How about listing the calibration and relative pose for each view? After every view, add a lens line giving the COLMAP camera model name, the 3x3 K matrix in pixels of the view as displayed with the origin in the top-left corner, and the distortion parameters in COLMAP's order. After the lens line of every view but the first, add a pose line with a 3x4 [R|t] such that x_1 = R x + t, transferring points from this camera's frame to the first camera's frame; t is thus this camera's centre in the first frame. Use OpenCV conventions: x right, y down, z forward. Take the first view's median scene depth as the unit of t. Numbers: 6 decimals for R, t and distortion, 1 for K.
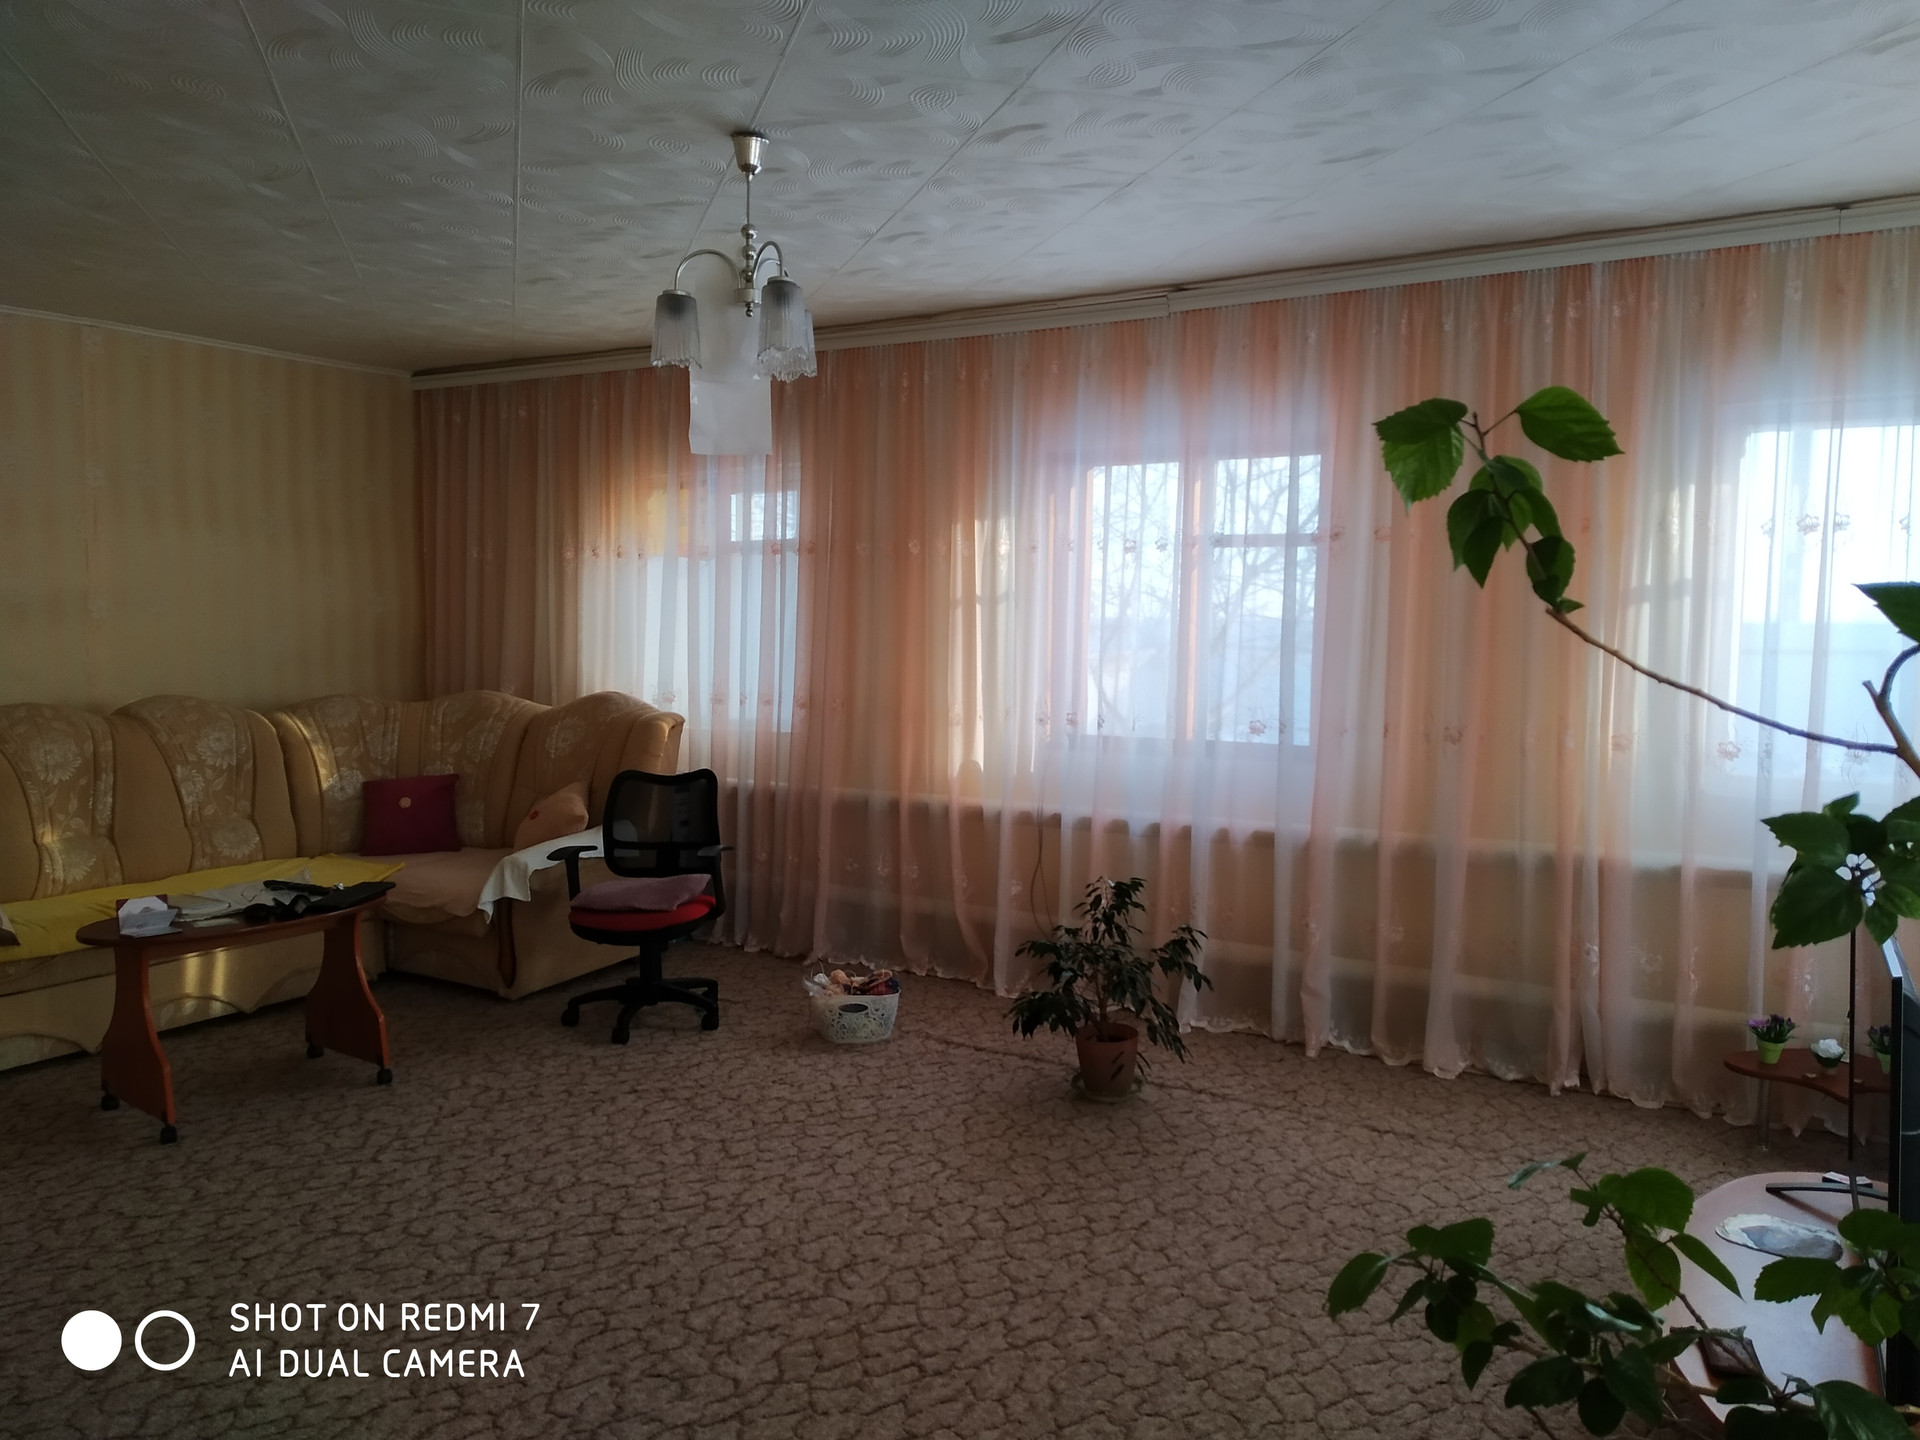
lens RADIAL K [[1495.8, 0, 981.6], [0, 1495.8, 734.7], [0, 0, 1]] dist [0.032662, -0.045766]
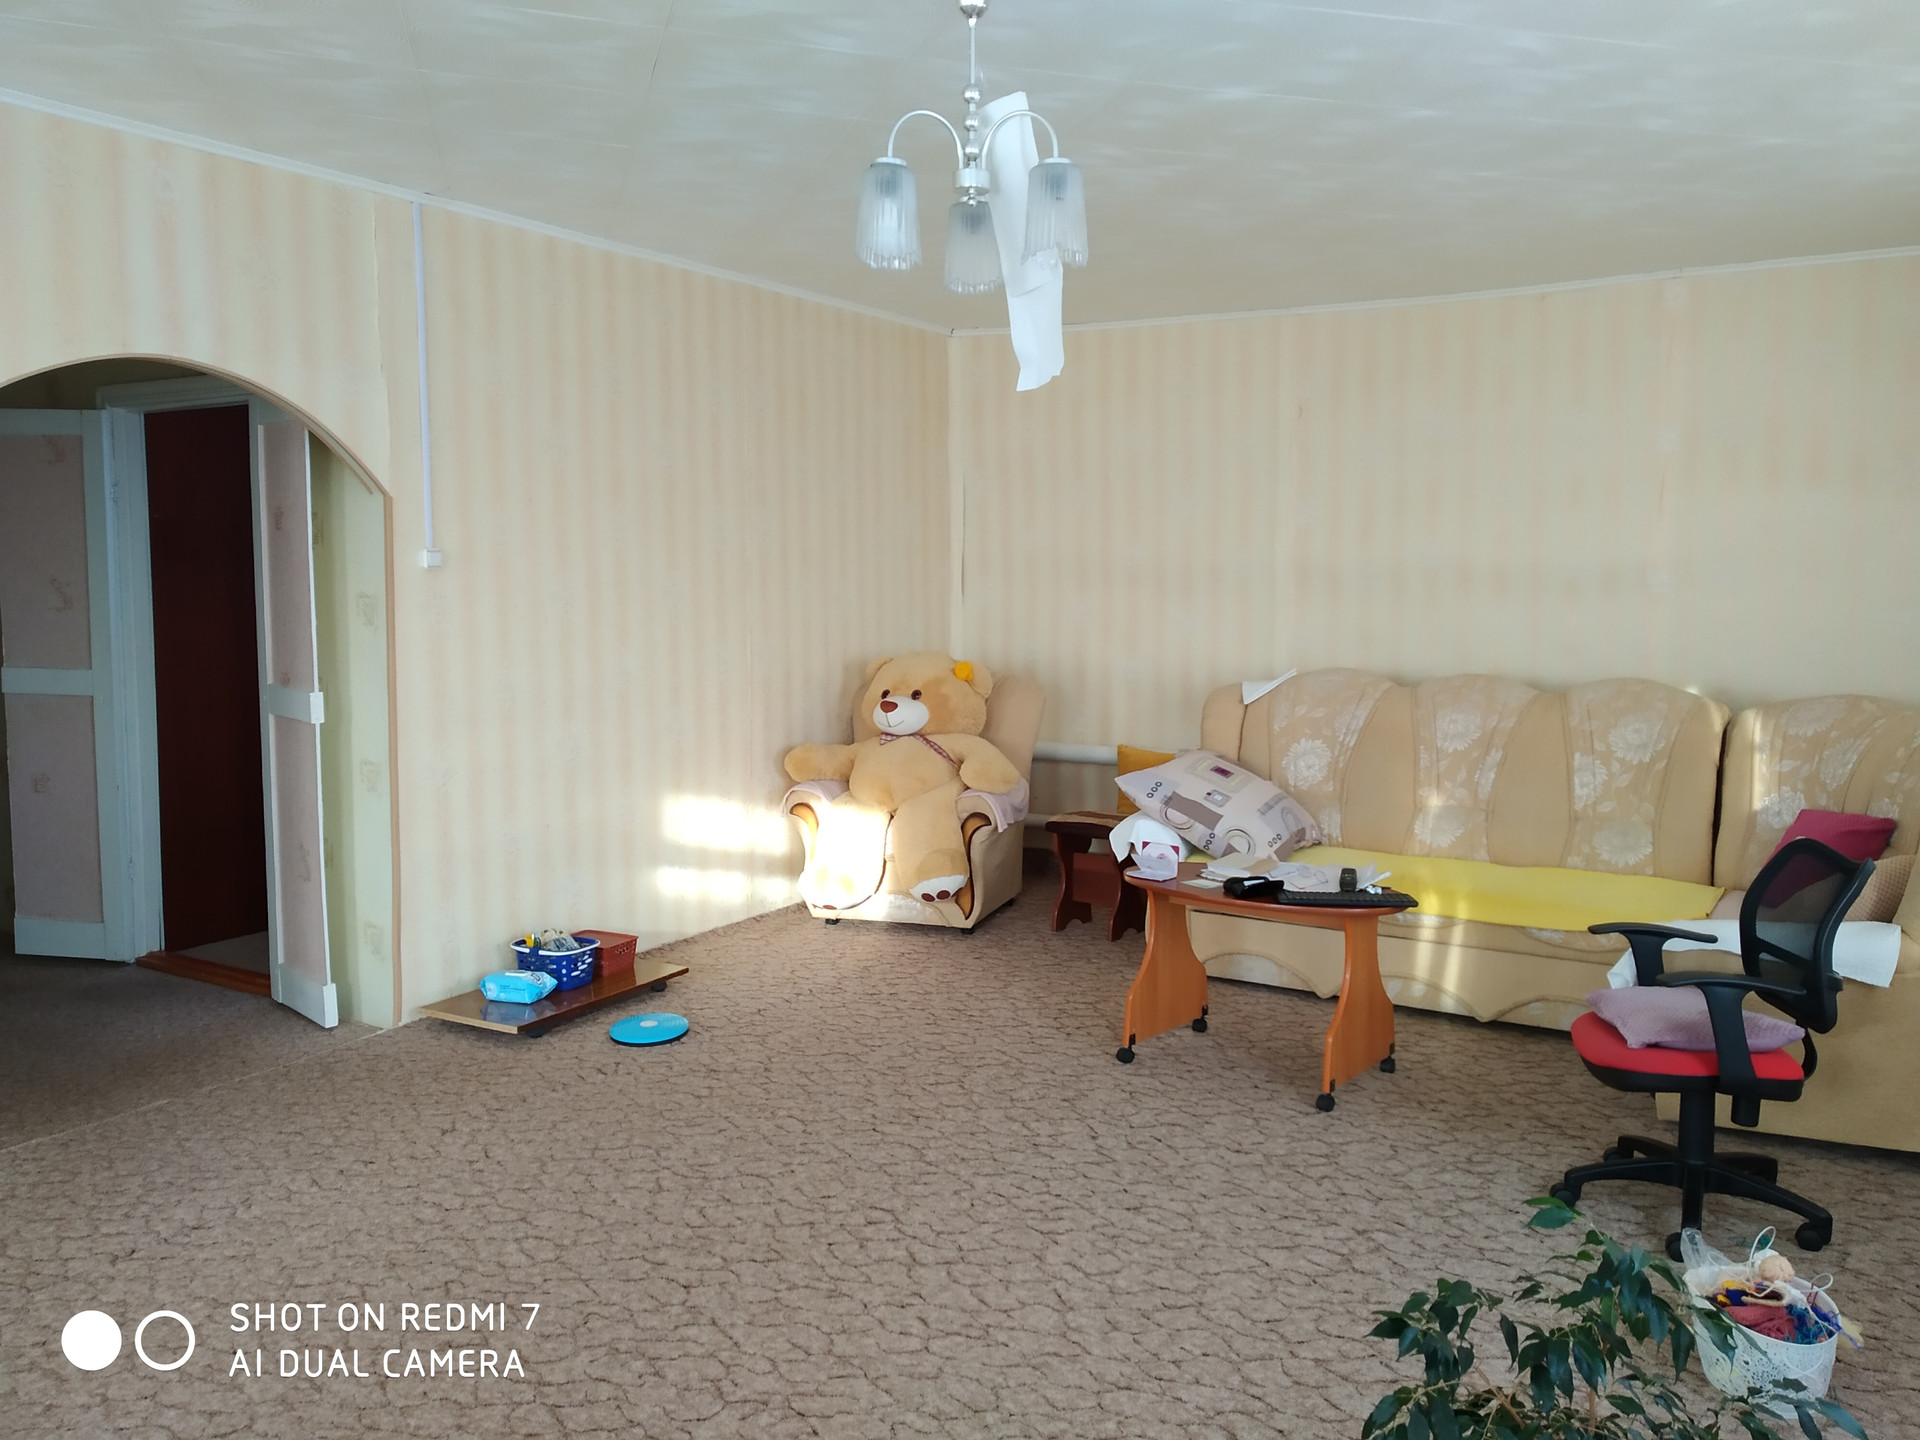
lens RADIAL K [[1495.8, 0, 955.3], [0, 1495.8, 720.1], [0, 0, 1]] dist [0.032662, -0.045766]
pose [[-0.039197, 0.092493, -0.994942, 0.398858], [-0.082793, 0.991982, 0.095480, -0.056052], [0.995796, 0.086117, -0.031225, 0.643792]]
